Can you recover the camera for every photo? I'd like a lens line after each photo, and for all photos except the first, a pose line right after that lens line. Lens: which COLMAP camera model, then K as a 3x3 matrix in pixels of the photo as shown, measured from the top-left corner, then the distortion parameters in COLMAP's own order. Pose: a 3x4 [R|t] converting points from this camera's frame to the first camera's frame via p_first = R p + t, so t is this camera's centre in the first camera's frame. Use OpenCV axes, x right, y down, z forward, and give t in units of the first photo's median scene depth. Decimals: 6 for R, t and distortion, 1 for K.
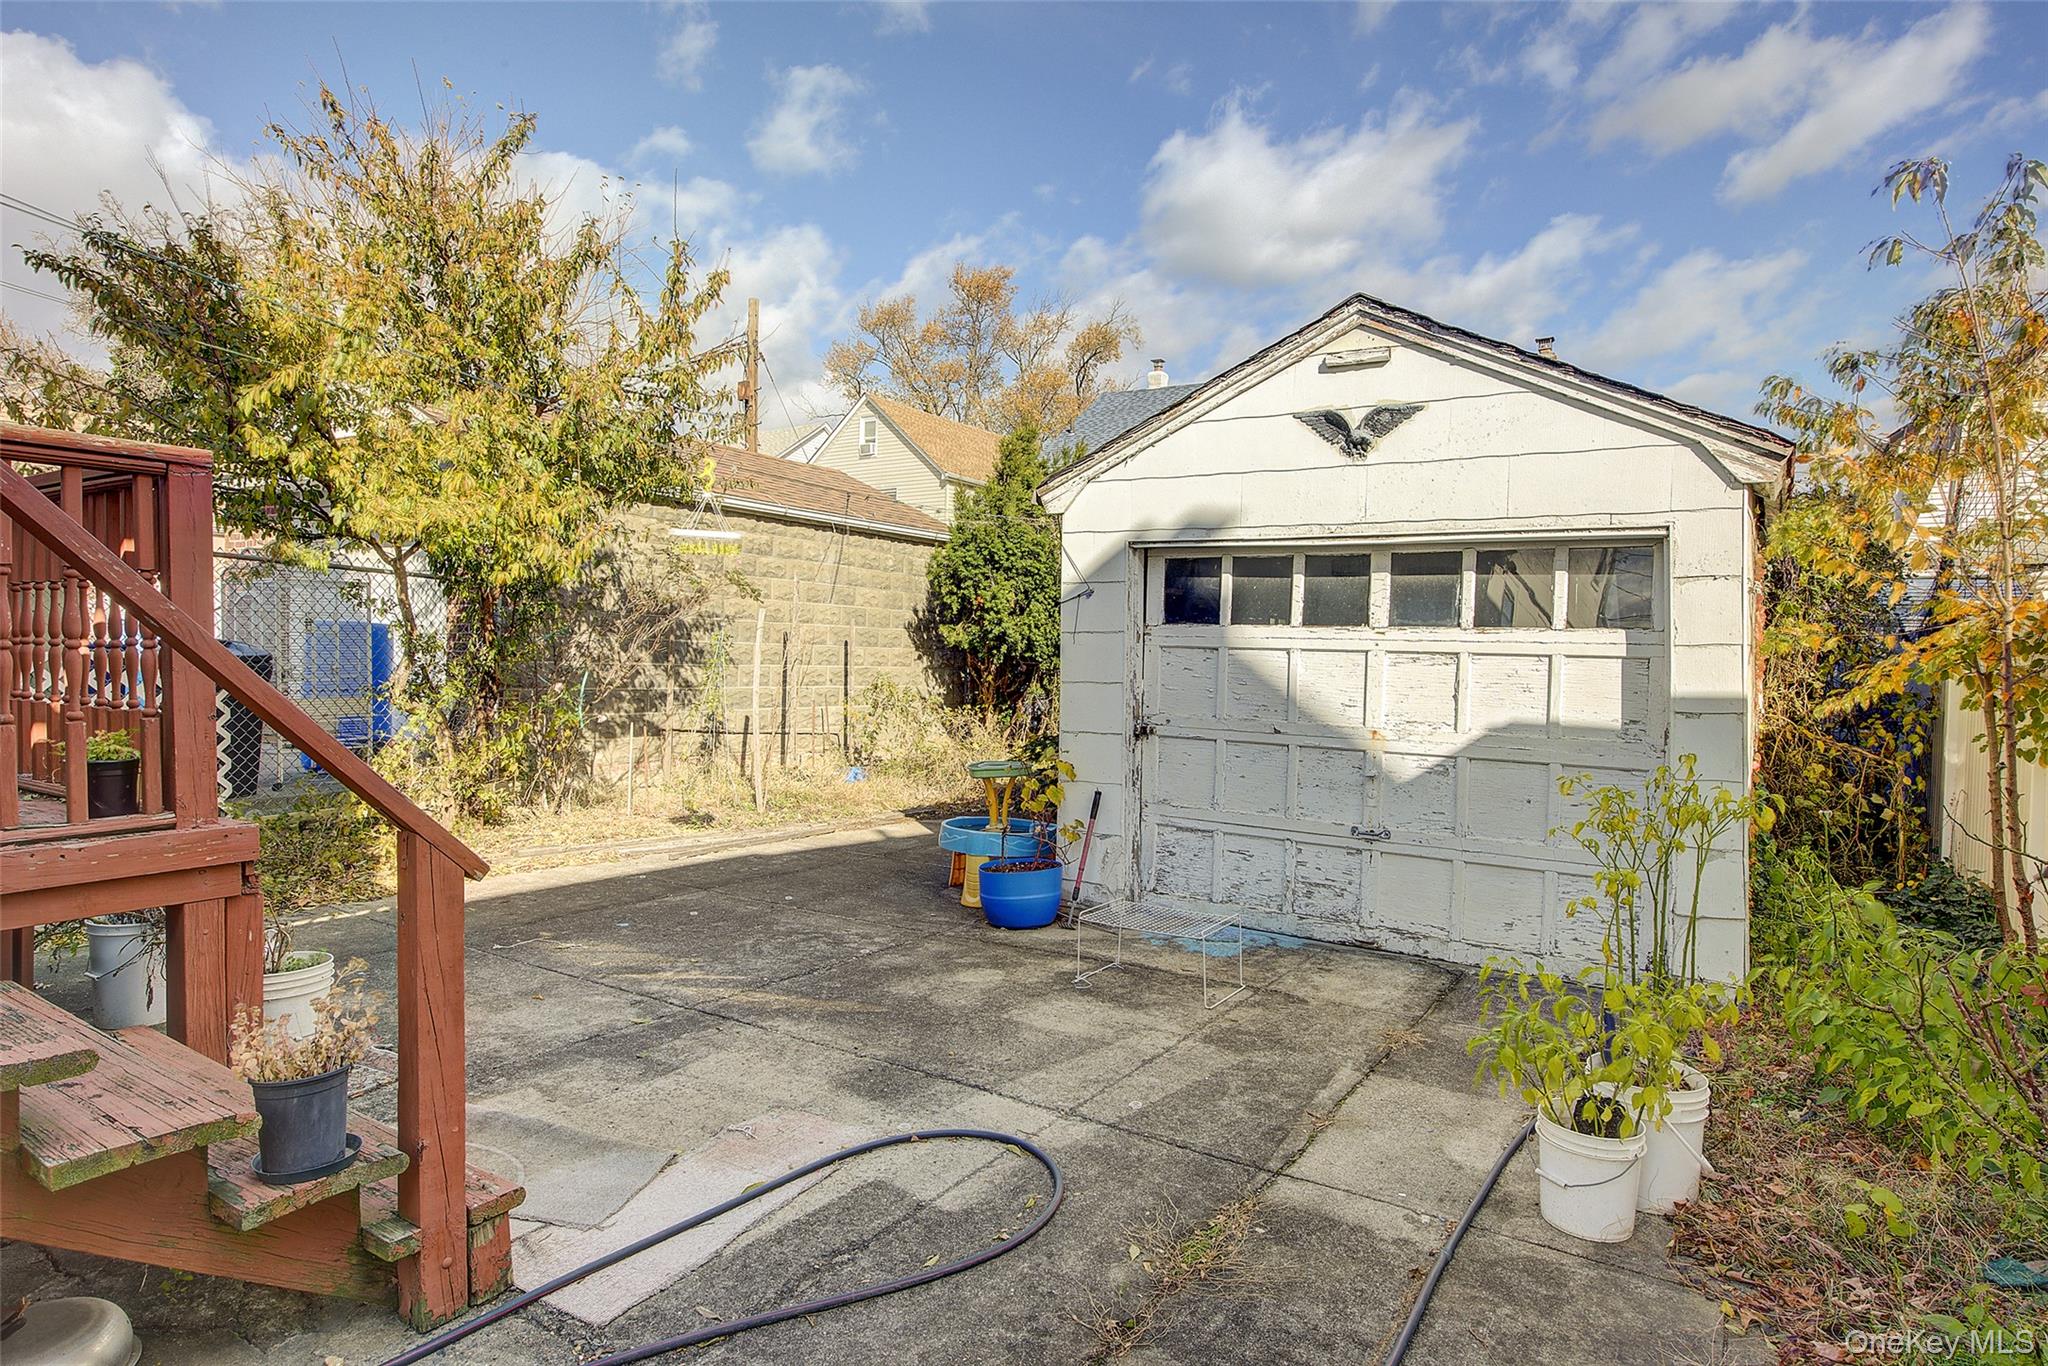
lens RADIAL K [[1099.6, 0, 1038.2], [0, 1099.6, 676.0], [0, 0, 1]] dist [-0.000635, -0.000427]
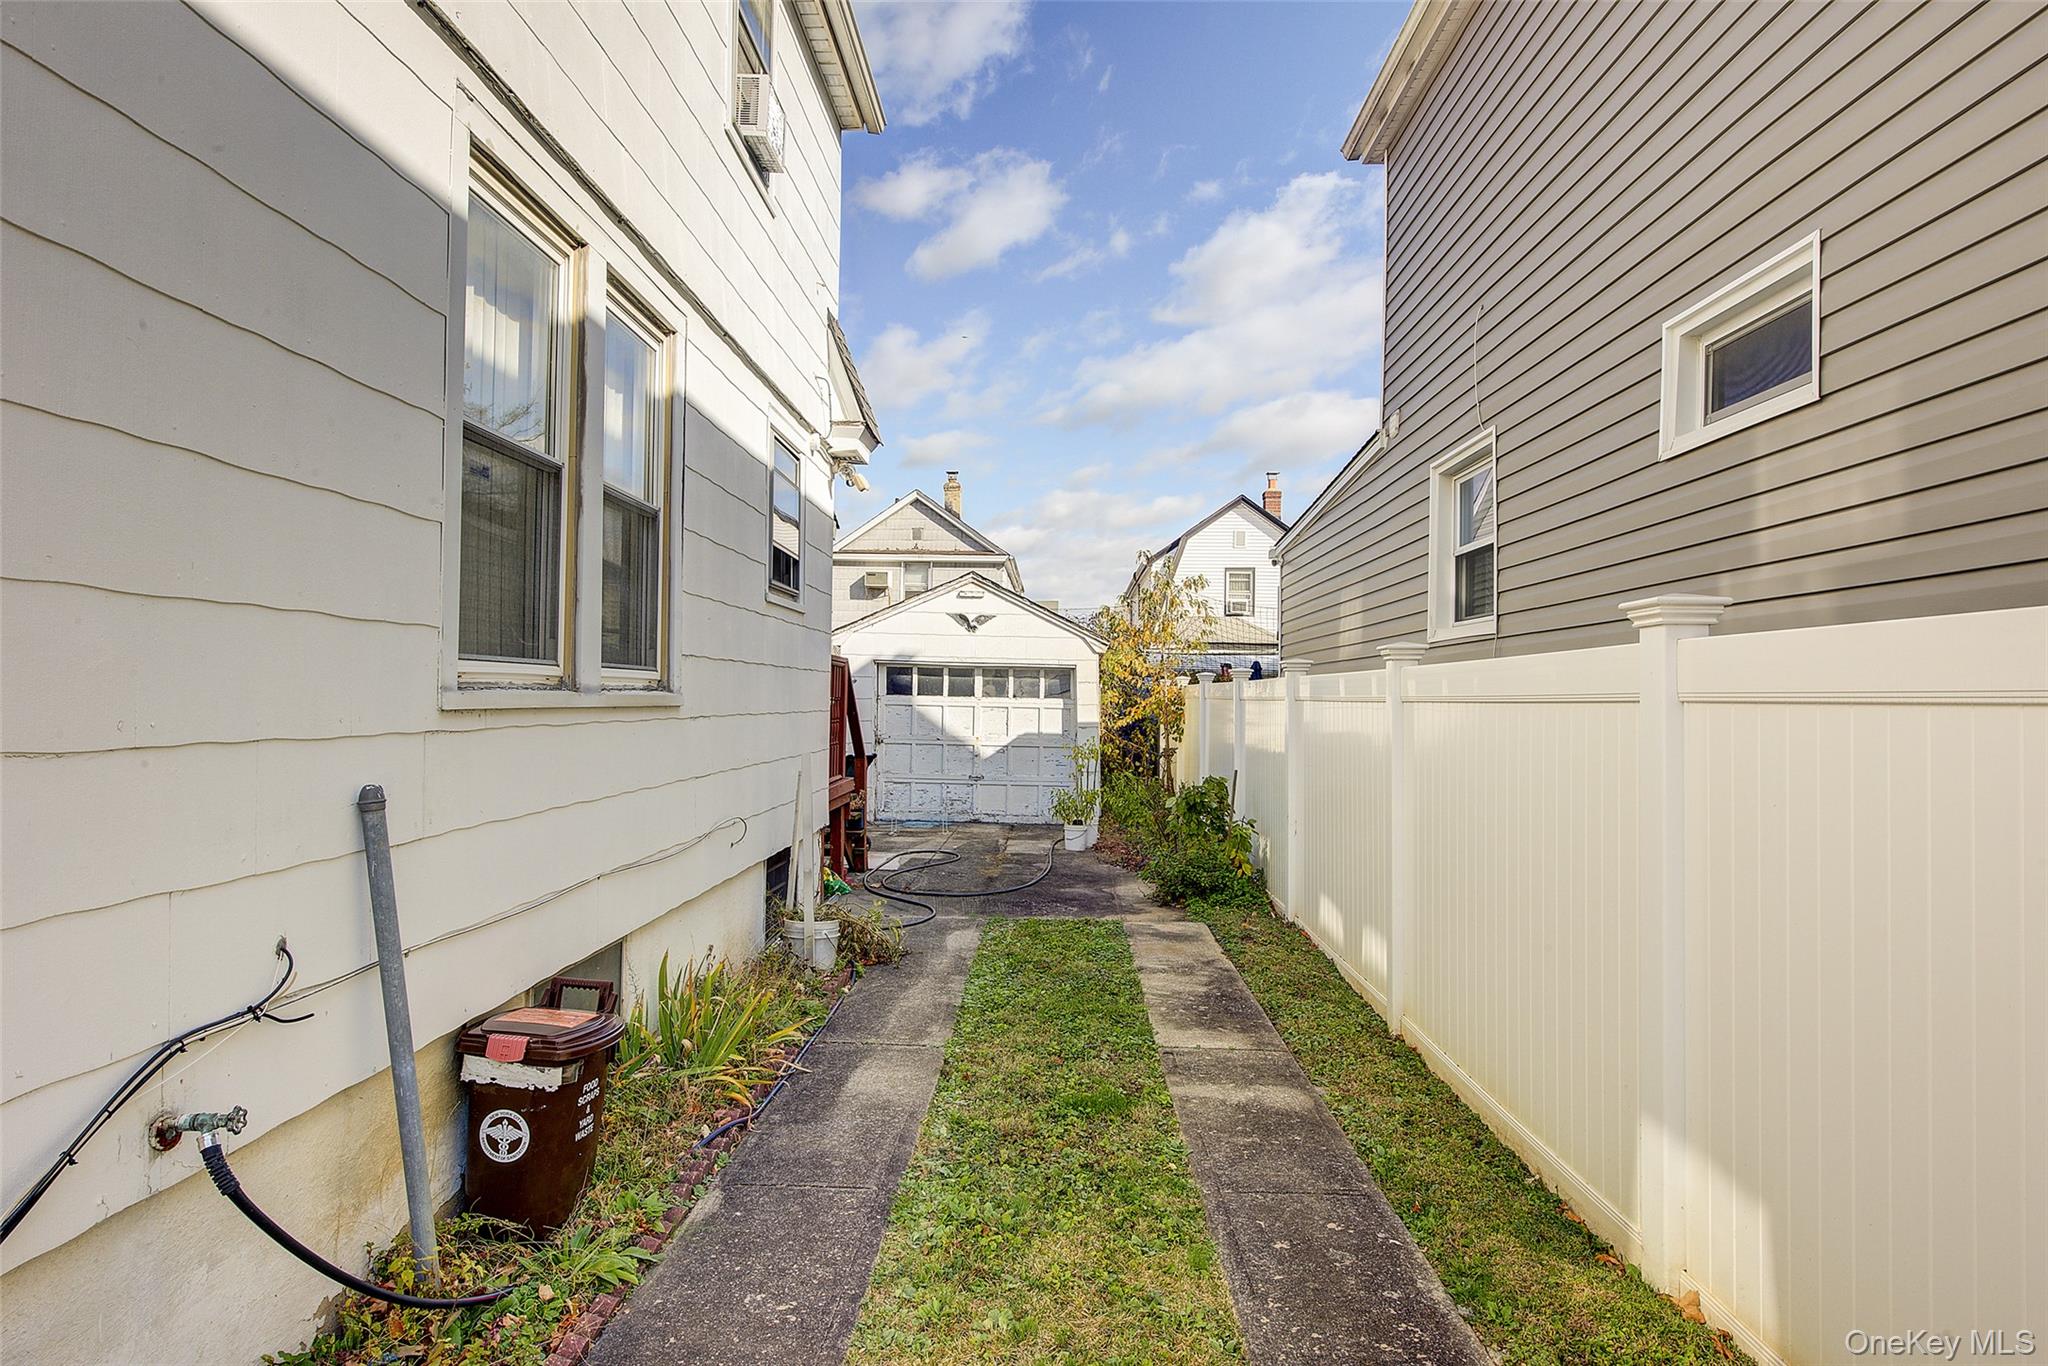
lens RADIAL K [[1130.7, 0, 1024.0], [0, 1130.7, 683.0], [0, 0, 1]] dist [0.001693, 0.000072]
pose [[0.857306, -0.002820, 0.514800, -0.899958], [0.013578, 0.999761, -0.017134, -0.029219], [-0.514628, 0.021679, 0.857139, -1.242137]]
